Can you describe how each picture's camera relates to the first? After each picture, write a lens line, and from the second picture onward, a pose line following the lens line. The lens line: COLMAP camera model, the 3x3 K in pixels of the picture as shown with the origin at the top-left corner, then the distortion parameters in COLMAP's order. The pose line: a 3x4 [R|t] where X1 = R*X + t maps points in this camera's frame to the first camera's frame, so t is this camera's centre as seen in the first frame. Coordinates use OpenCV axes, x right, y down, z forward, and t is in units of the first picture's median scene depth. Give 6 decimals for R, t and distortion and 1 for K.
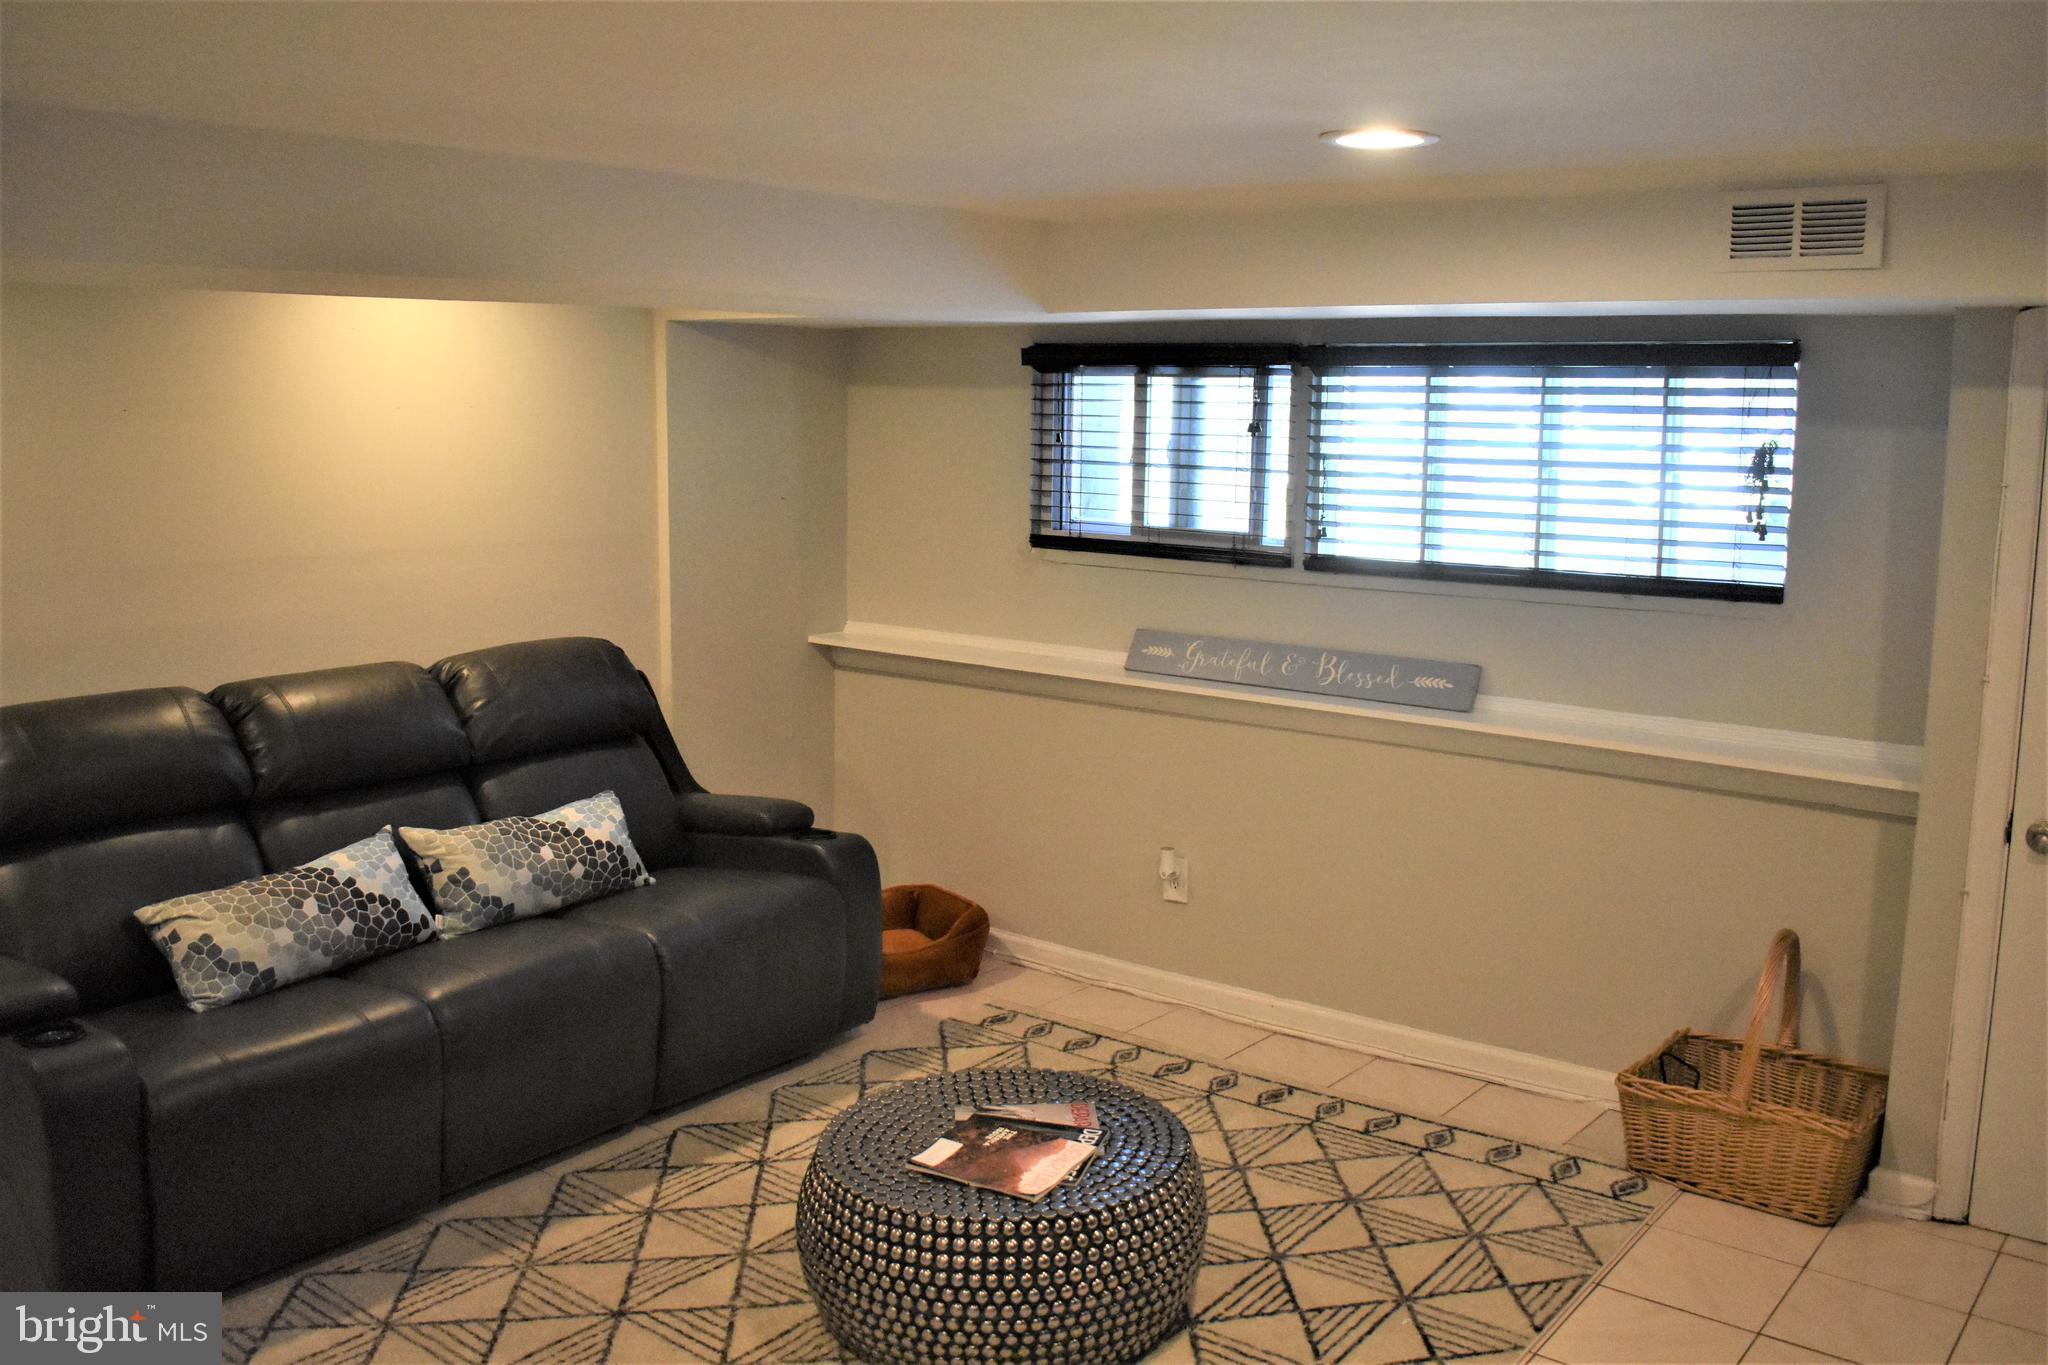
lens RADIAL K [[1759.6, 0, 1023.9], [0, 1759.6, 665.3], [0, 0, 1]] dist [-0.080115, -0.011281]
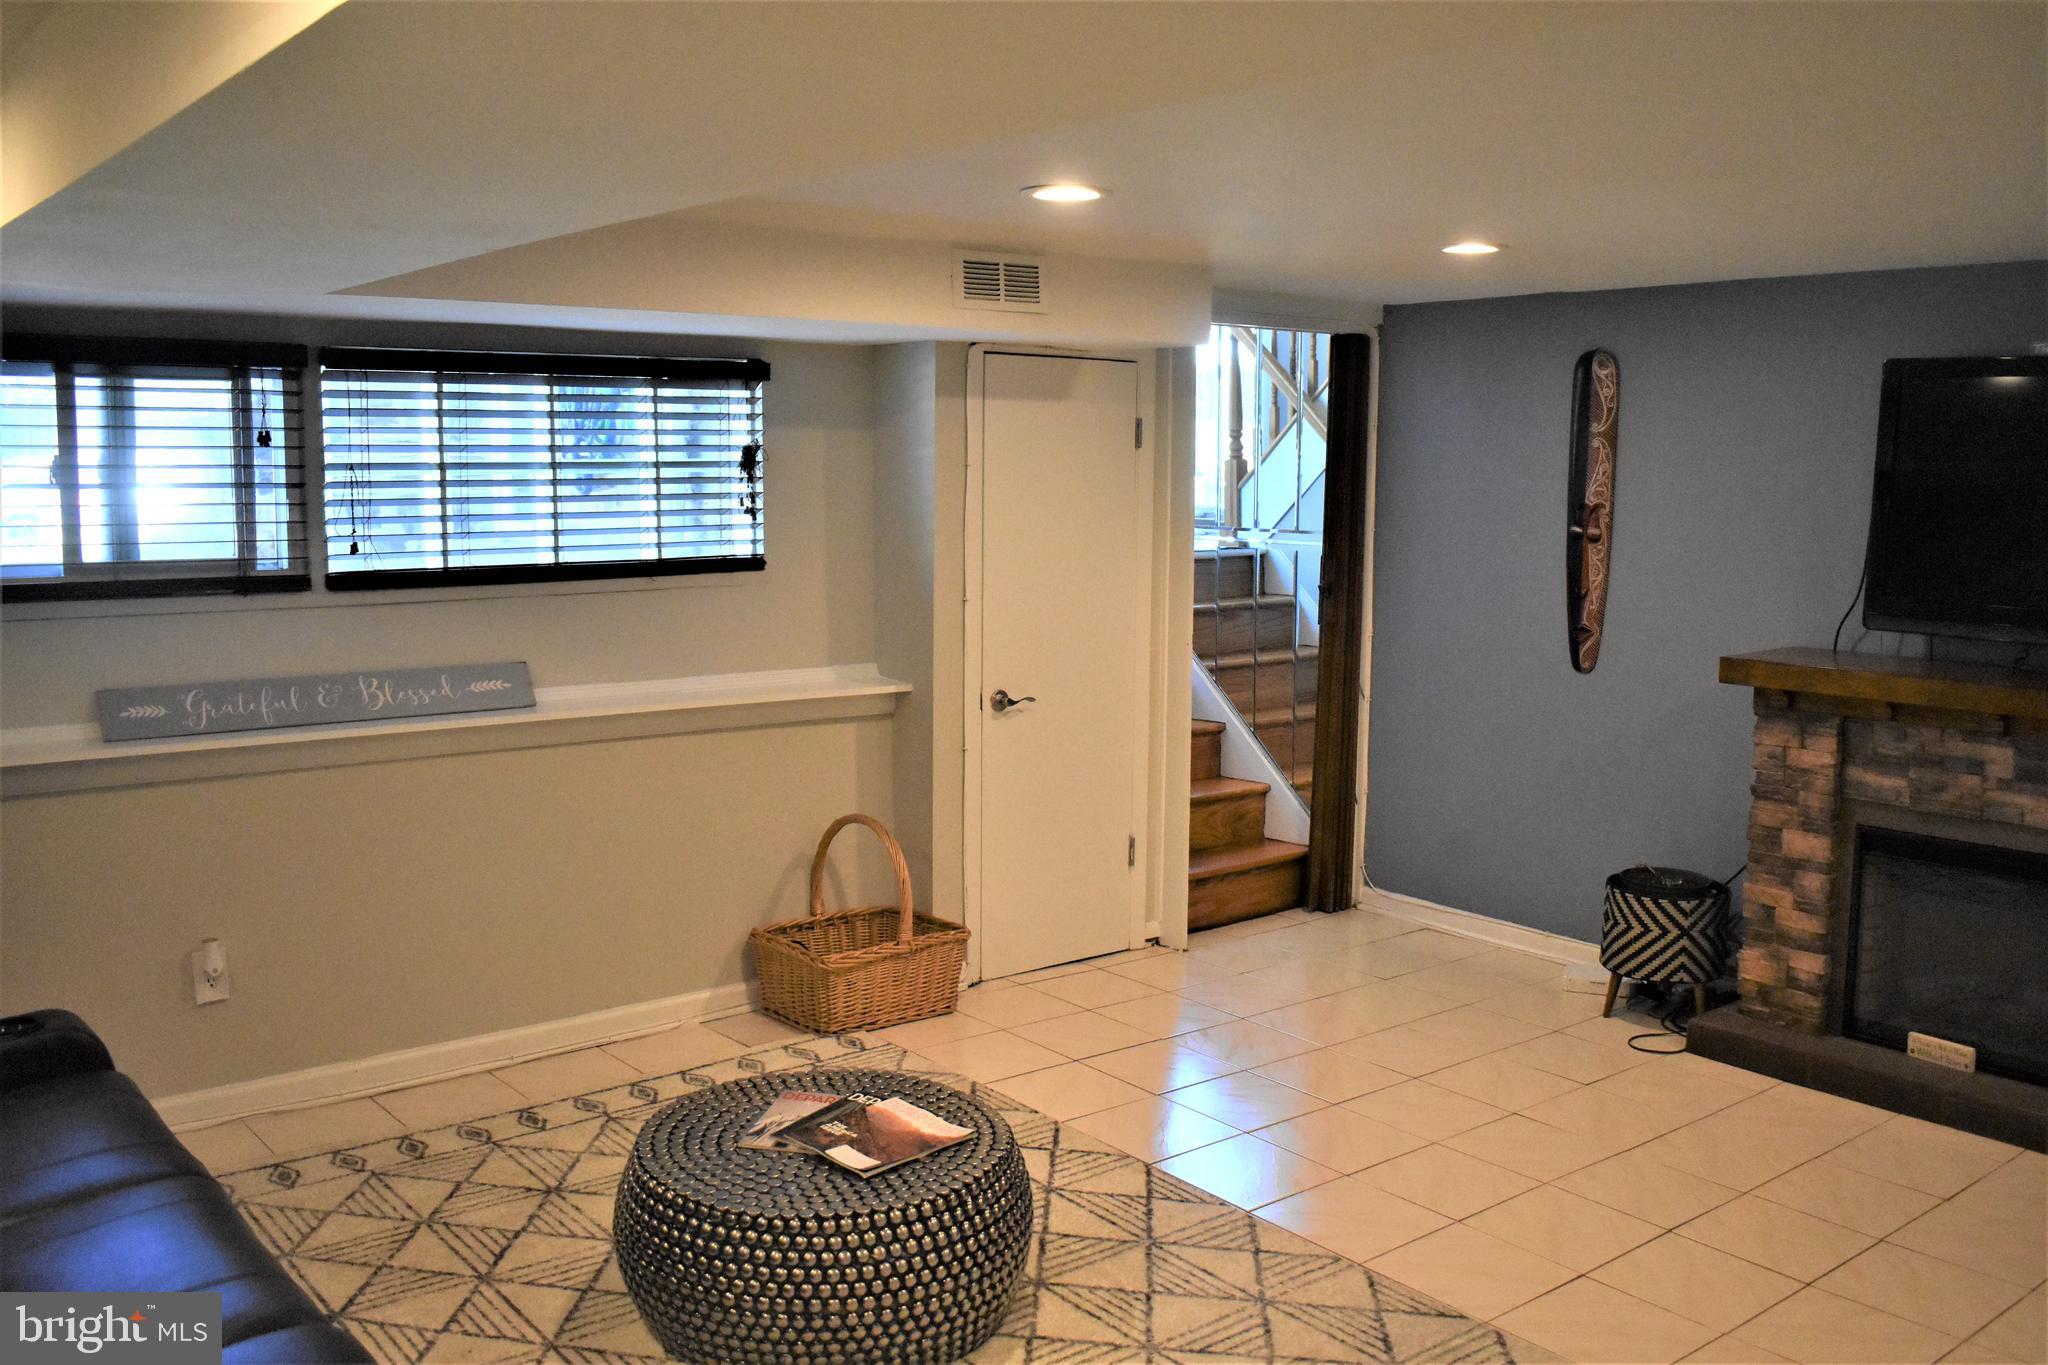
lens RADIAL K [[1759.6, 0, 1023.9], [0, 1759.6, 665.3], [0, 0, 1]] dist [-0.080115, -0.011281]
pose [[0.244595, -0.118832, 0.962316, -0.682475], [0.142449, 0.986097, 0.085562, -0.045233], [-0.959105, 0.116153, 0.258122, 0.459005]]
